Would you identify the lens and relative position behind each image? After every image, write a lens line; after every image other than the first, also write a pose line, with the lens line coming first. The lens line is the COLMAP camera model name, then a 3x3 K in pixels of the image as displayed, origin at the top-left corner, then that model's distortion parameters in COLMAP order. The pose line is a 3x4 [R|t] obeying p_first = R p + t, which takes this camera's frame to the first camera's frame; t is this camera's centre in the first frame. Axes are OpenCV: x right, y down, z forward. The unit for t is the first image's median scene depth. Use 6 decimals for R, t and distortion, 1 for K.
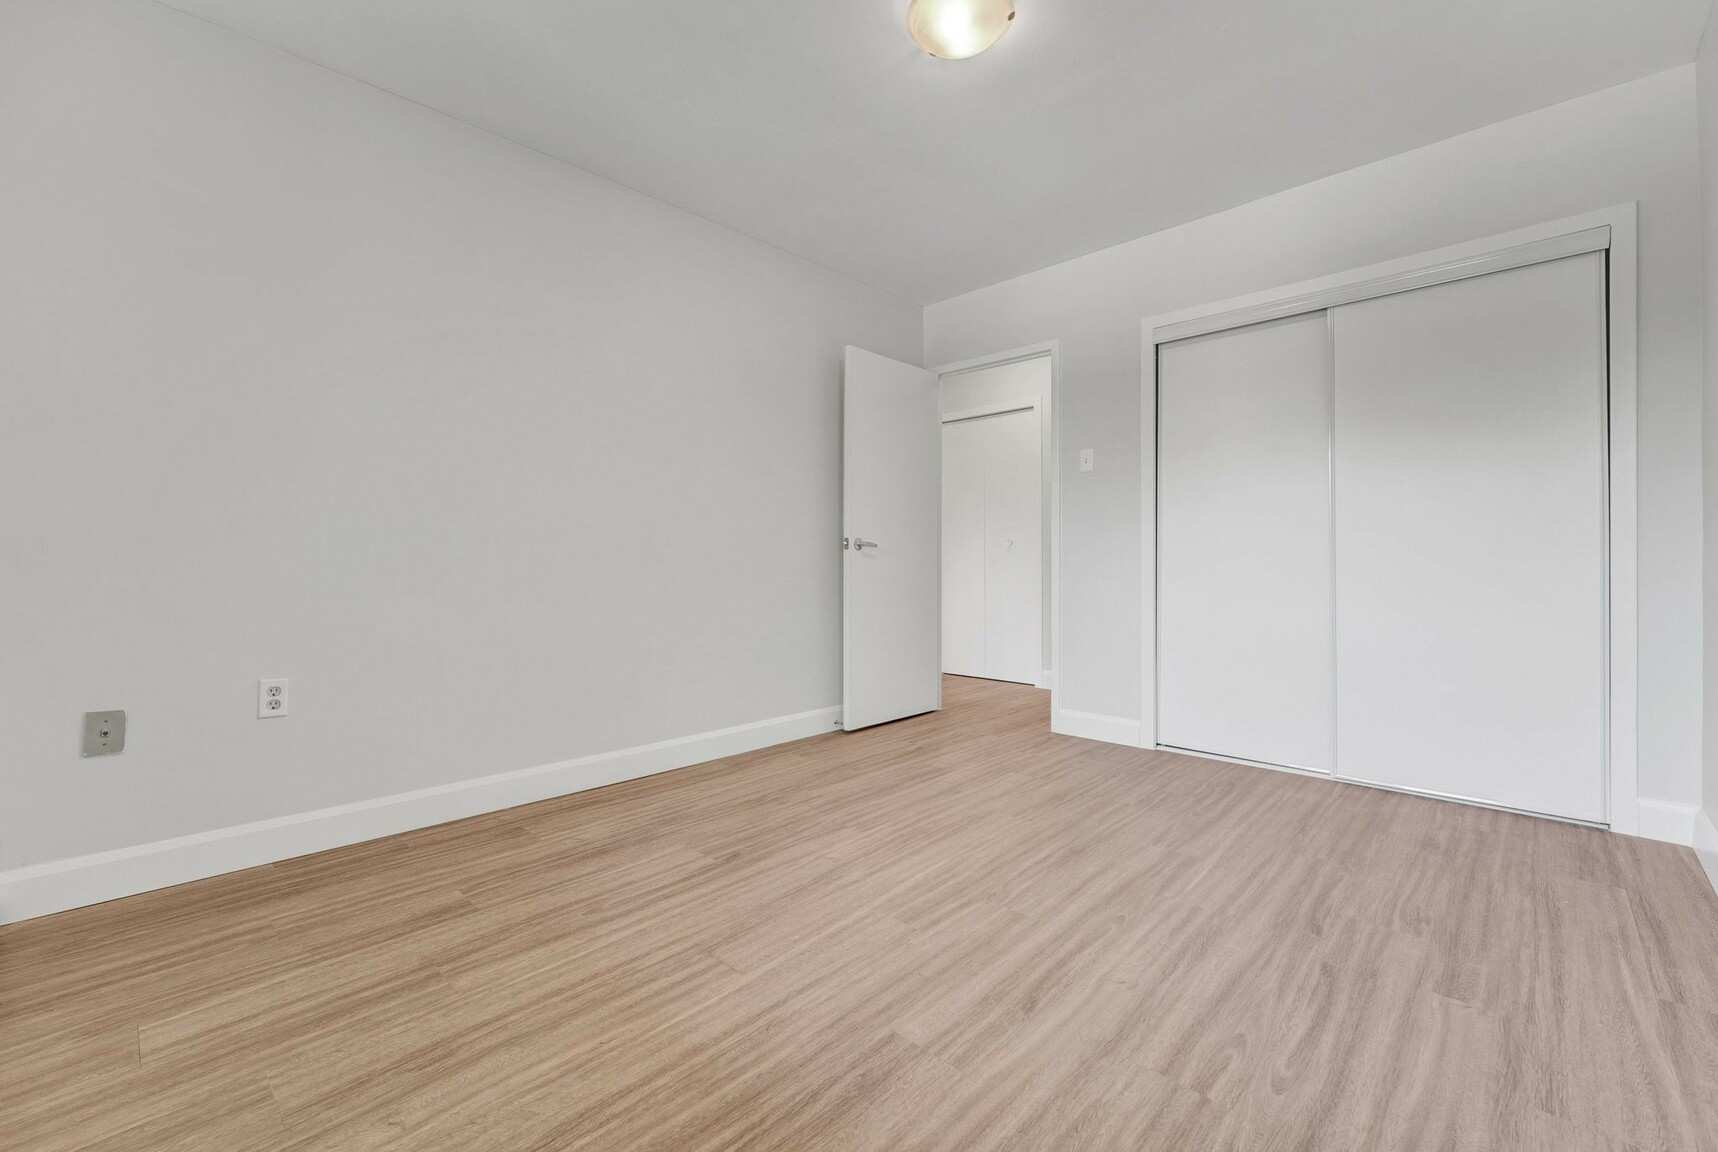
lens RADIAL K [[709.9, 0, 859.0], [0, 709.9, 576.0], [0, 0, 1]] dist [-0.001868, -0.000158]
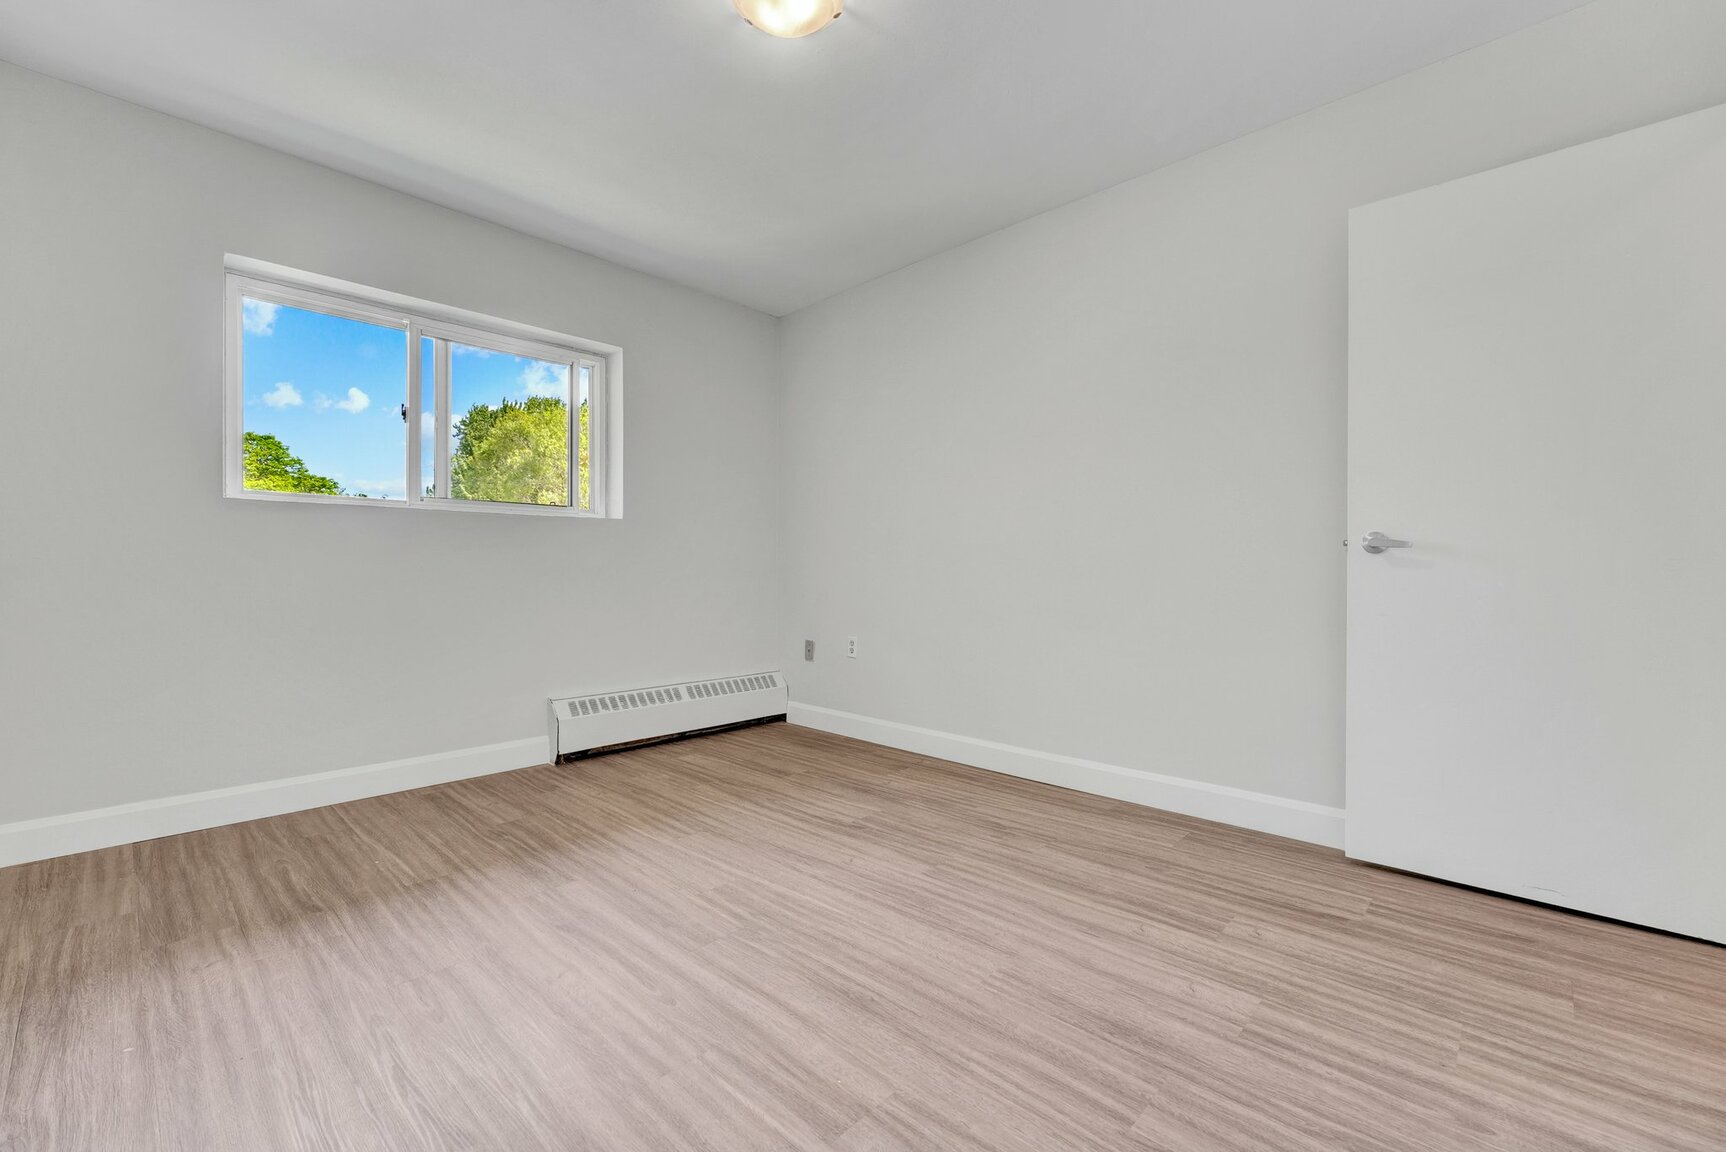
lens RADIAL K [[714.5, 0, 862.8], [0, 714.5, 580.0], [0, 0, 1]] dist [-0.002756, 0.000560]
pose [[0.008365, 0.014002, -0.999867, 0.972468], [-0.021015, 0.999684, 0.013824, -0.025112], [0.999744, 0.020896, 0.008656, 0.975725]]
